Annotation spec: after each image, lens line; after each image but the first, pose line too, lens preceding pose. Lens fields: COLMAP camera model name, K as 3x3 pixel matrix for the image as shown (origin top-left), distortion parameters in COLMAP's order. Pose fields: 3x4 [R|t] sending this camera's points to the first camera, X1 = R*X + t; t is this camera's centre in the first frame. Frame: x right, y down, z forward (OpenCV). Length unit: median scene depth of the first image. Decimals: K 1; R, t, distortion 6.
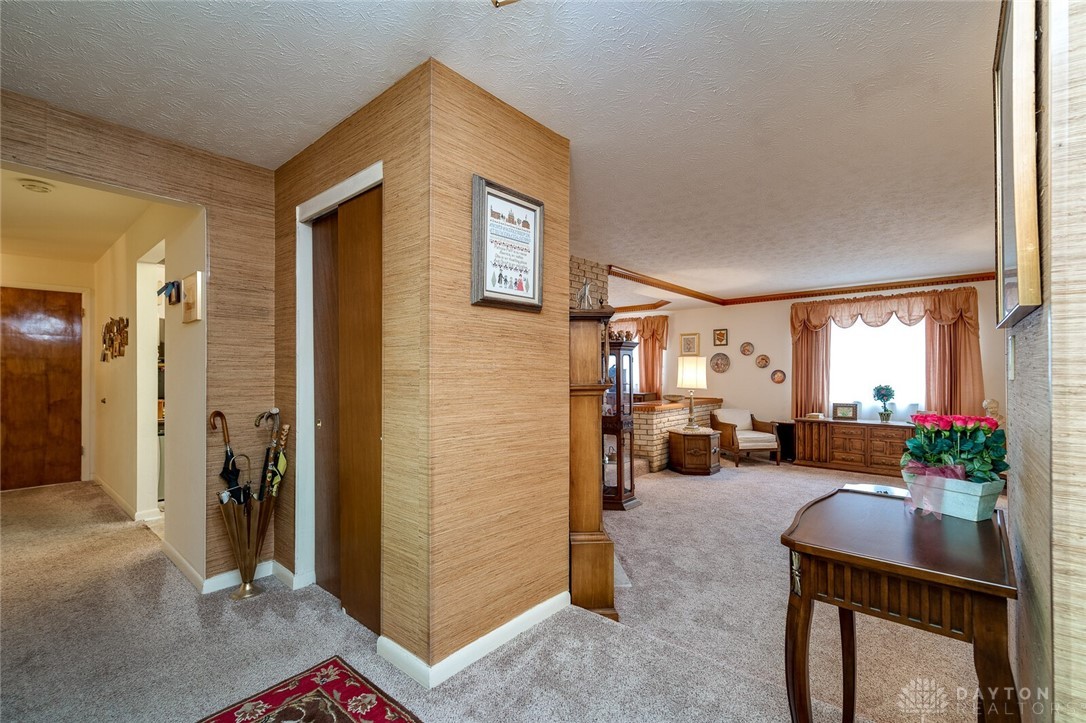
lens RADIAL K [[475.5, 0, 545.3], [0, 475.5, 359.6], [0, 0, 1]] dist [-0.000393, 0.000056]
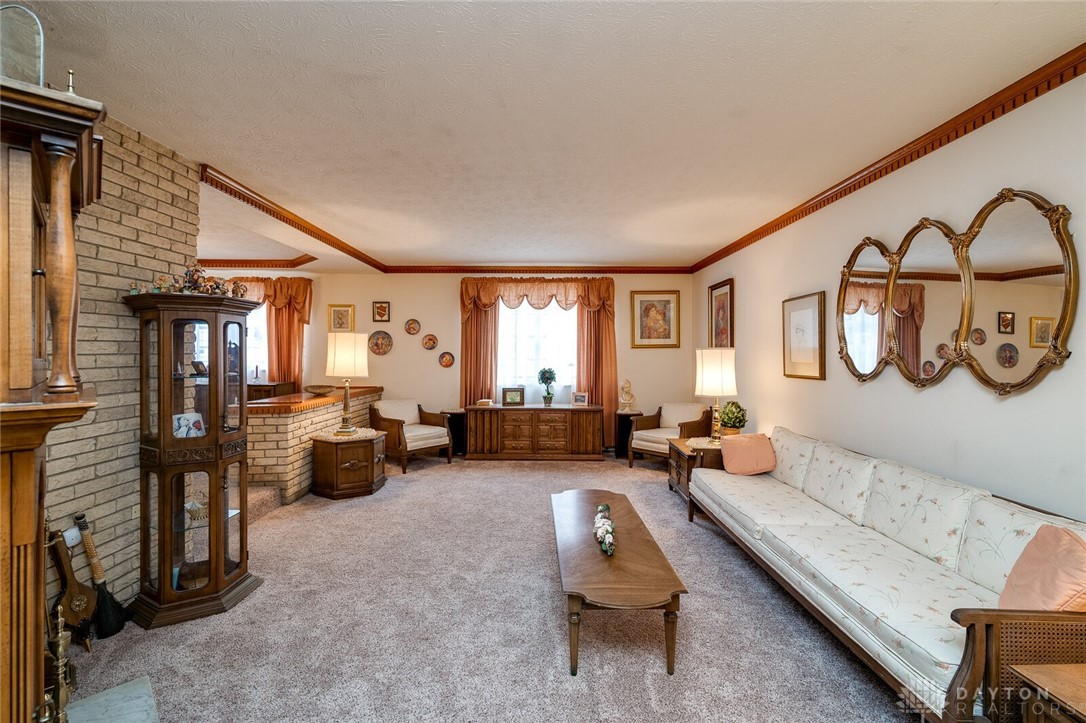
lens RADIAL K [[475.5, 0, 545.3], [0, 475.5, 359.6], [0, 0, 1]] dist [-0.000393, 0.000056]
pose [[0.756984, -0.001991, 0.653430, 0.061810], [-0.022388, 0.999329, 0.028982, 0.007029], [-0.653050, -0.036568, 0.756432, 0.249852]]
